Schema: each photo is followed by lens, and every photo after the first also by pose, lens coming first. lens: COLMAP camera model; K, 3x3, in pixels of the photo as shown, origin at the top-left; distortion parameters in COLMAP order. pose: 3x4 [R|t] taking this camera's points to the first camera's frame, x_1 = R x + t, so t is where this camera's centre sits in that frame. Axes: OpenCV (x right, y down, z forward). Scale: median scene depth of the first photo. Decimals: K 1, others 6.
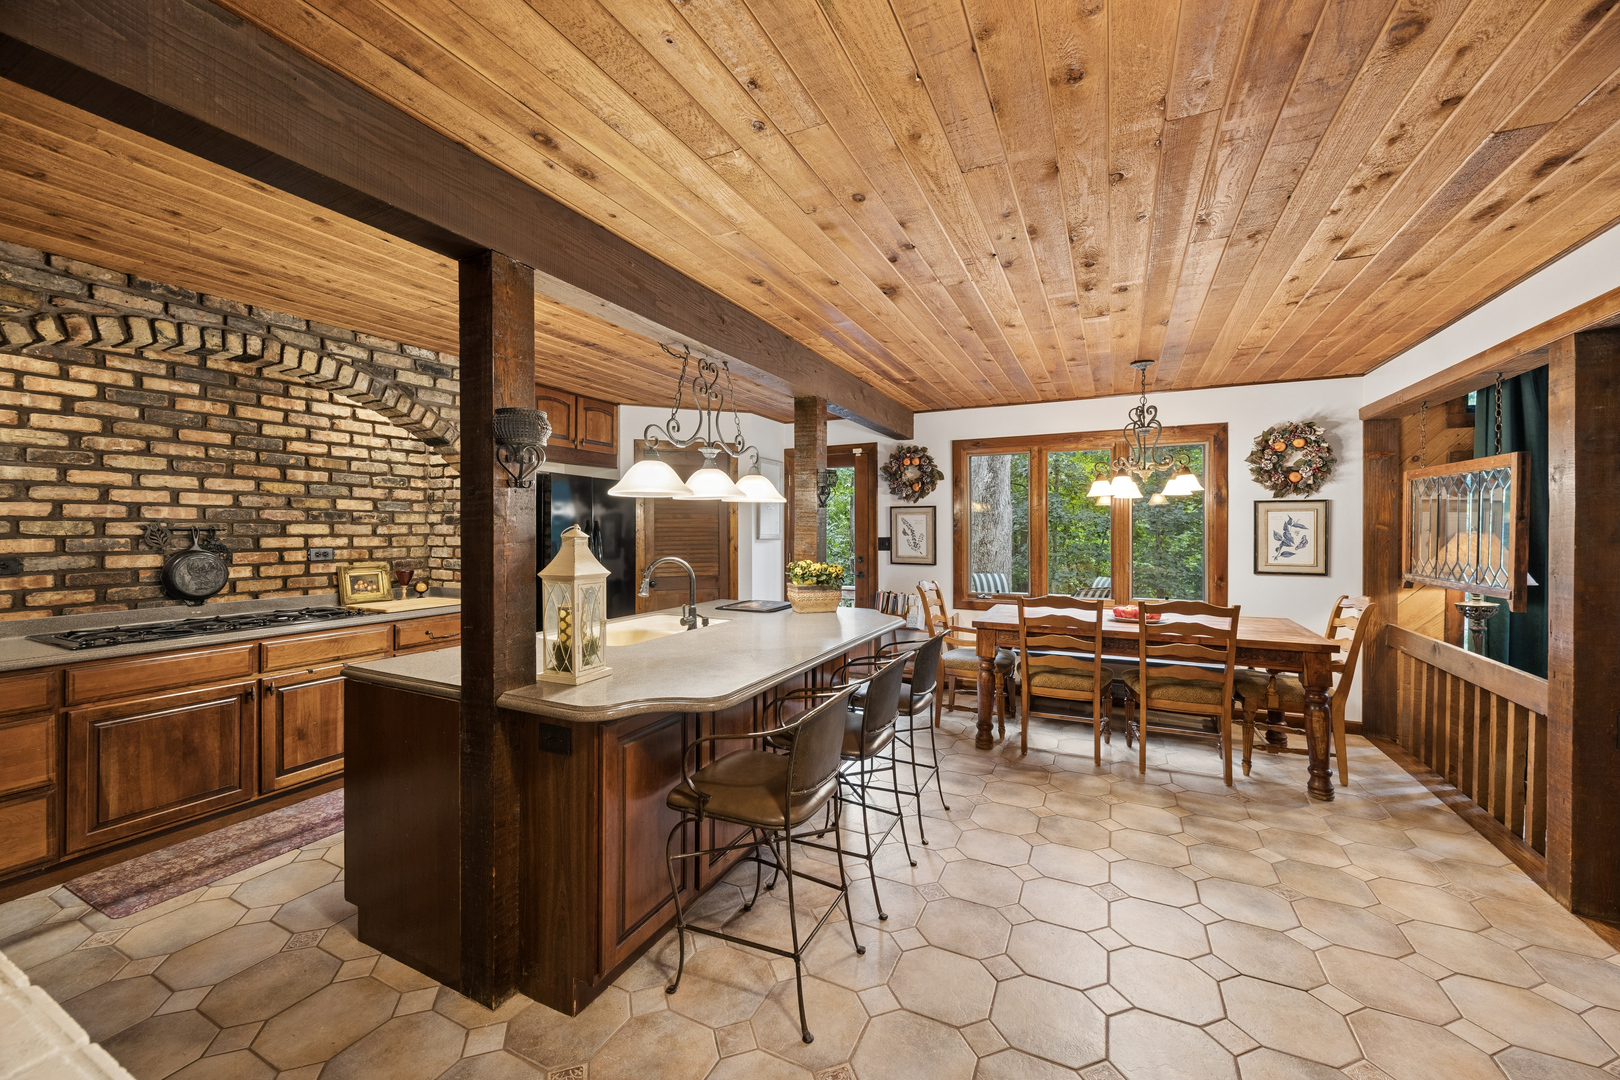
lens RADIAL K [[623.4, 0, 814.7], [0, 623.4, 529.3], [0, 0, 1]] dist [-0.001212, -0.000112]
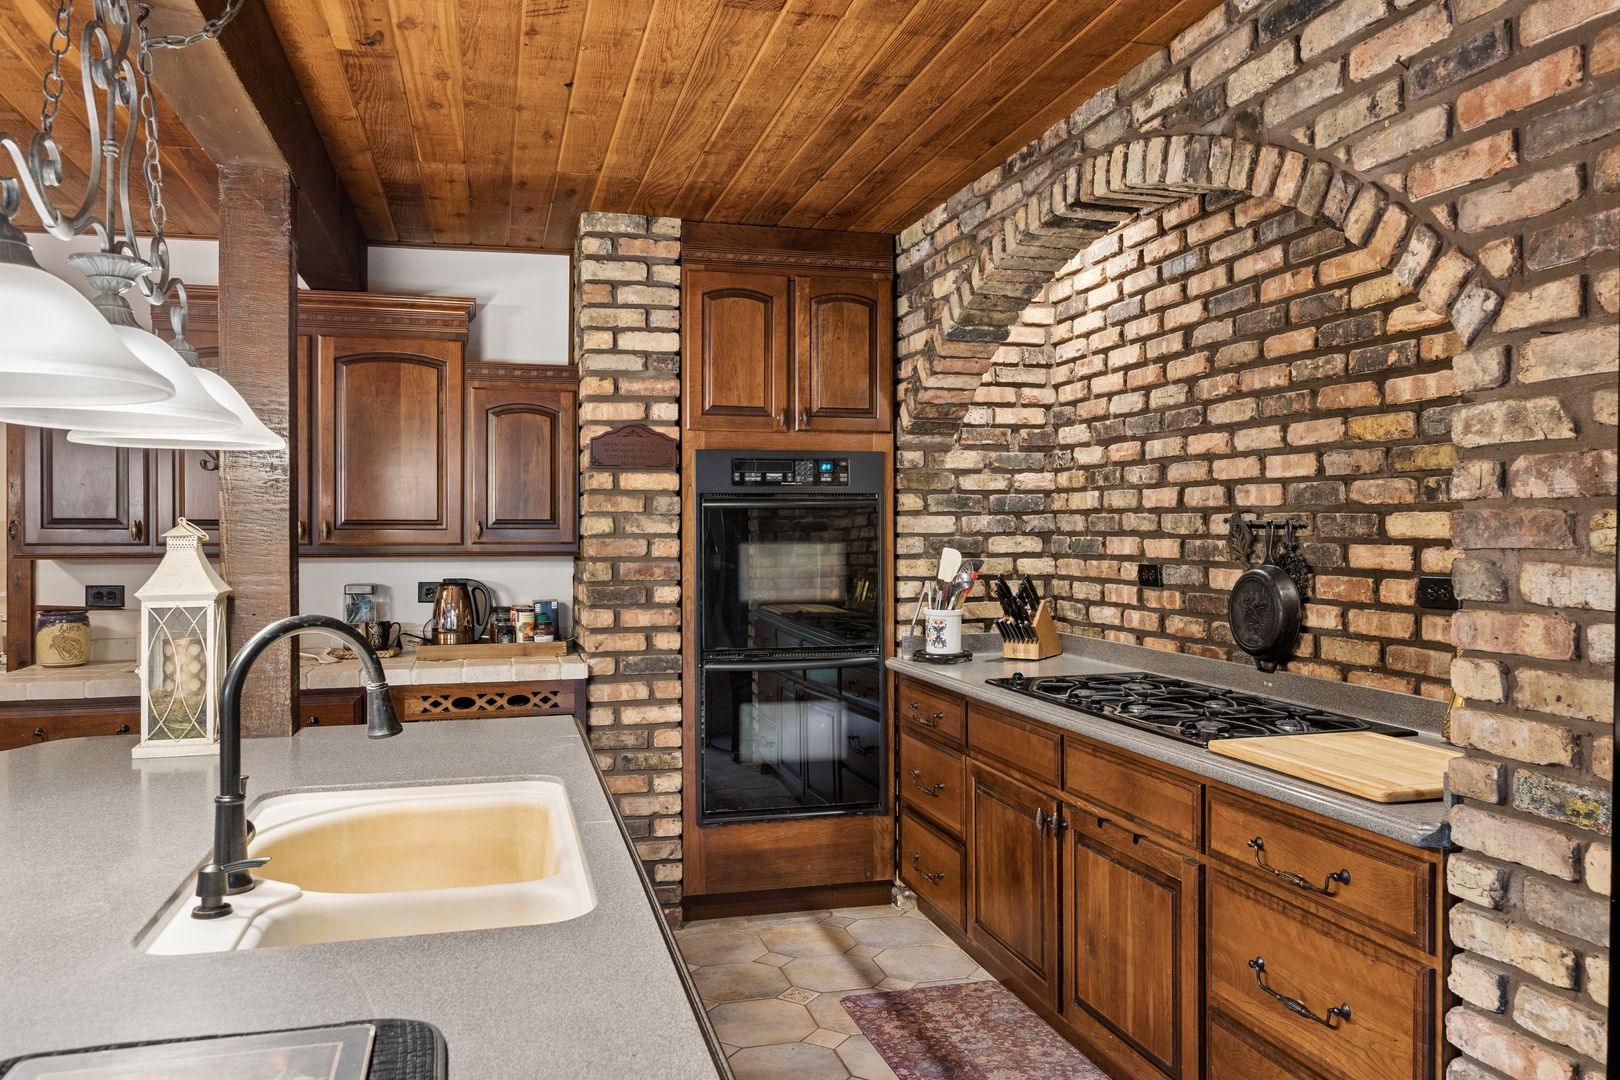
lens RADIAL K [[1198.0, 0, 801.6], [0, 1198.0, 534.8], [0, 0, 1]] dist [-0.001569, -0.000854]
pose [[-0.761973, 0.004722, -0.647591, -0.039373], [-0.000274, 0.999971, 0.007615, 0.000410], [0.647608, 0.005980, -0.761950, 1.402975]]
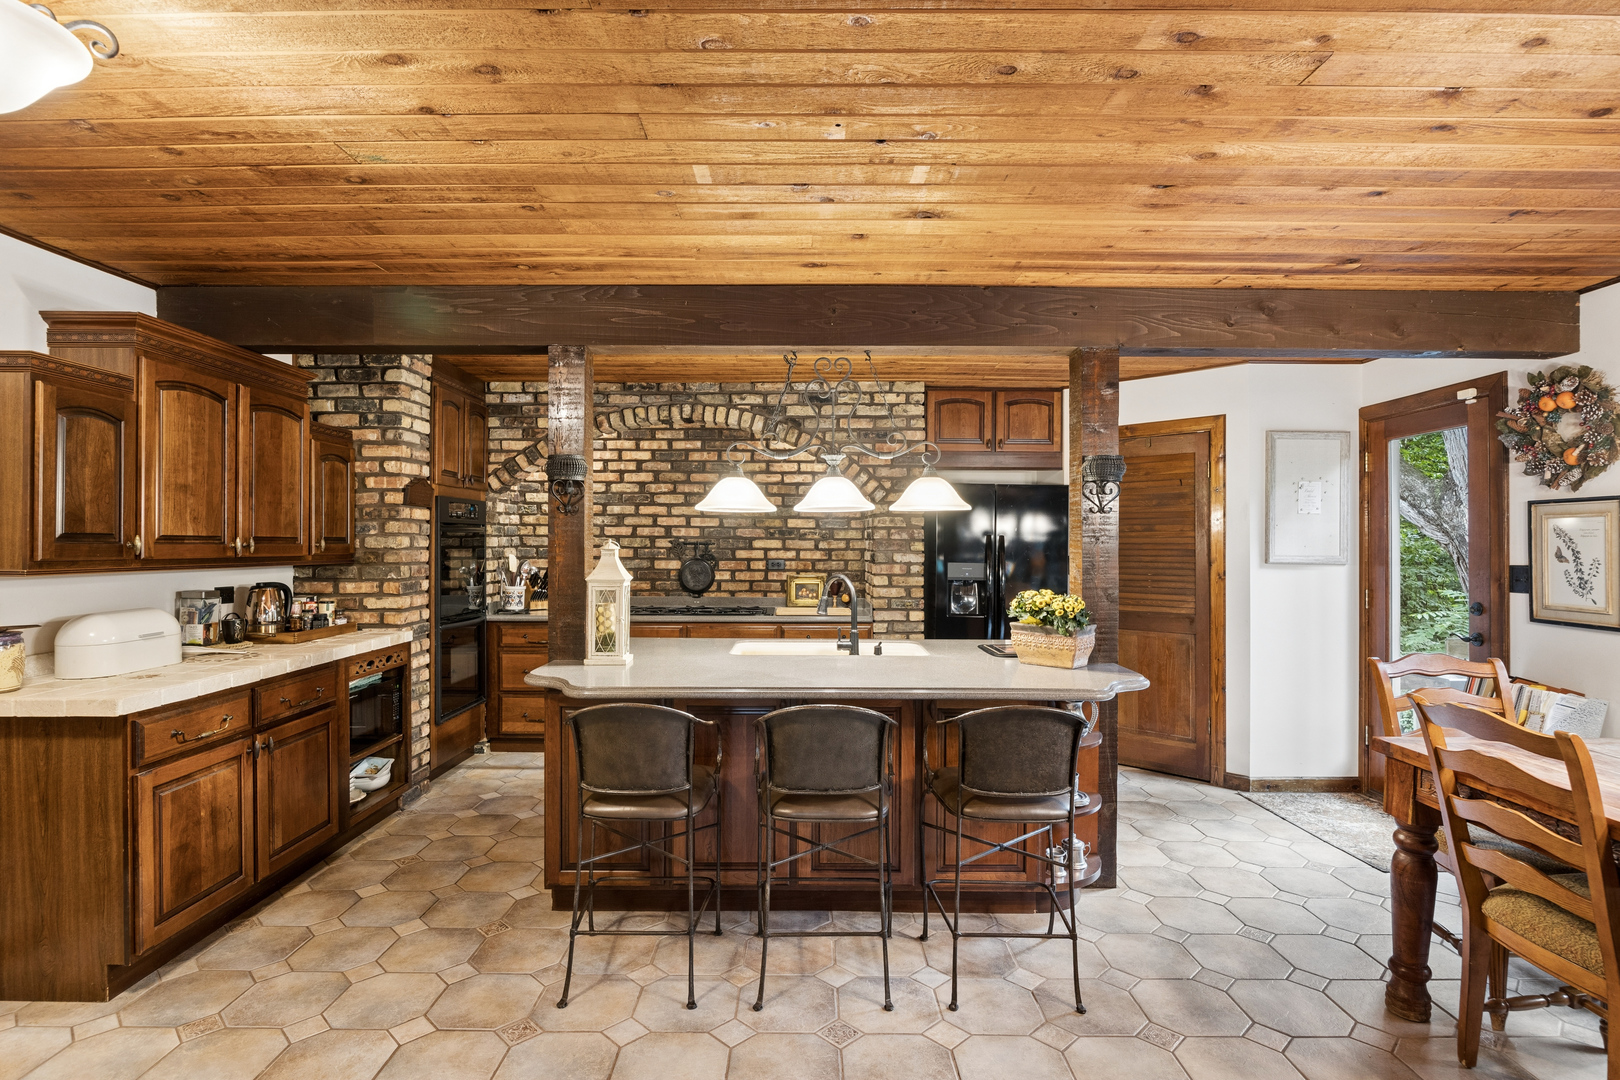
lens RADIAL K [[822.8, 0, 803.9], [0, 822.8, 539.5], [0, 0, 1]] dist [0.001661, 0.000379]
pose [[0.434078, -0.002468, -0.900872, 0.742111], [-0.006388, 0.999963, -0.005817, 0.000292], [0.900853, 0.008280, 0.434046, 0.376241]]
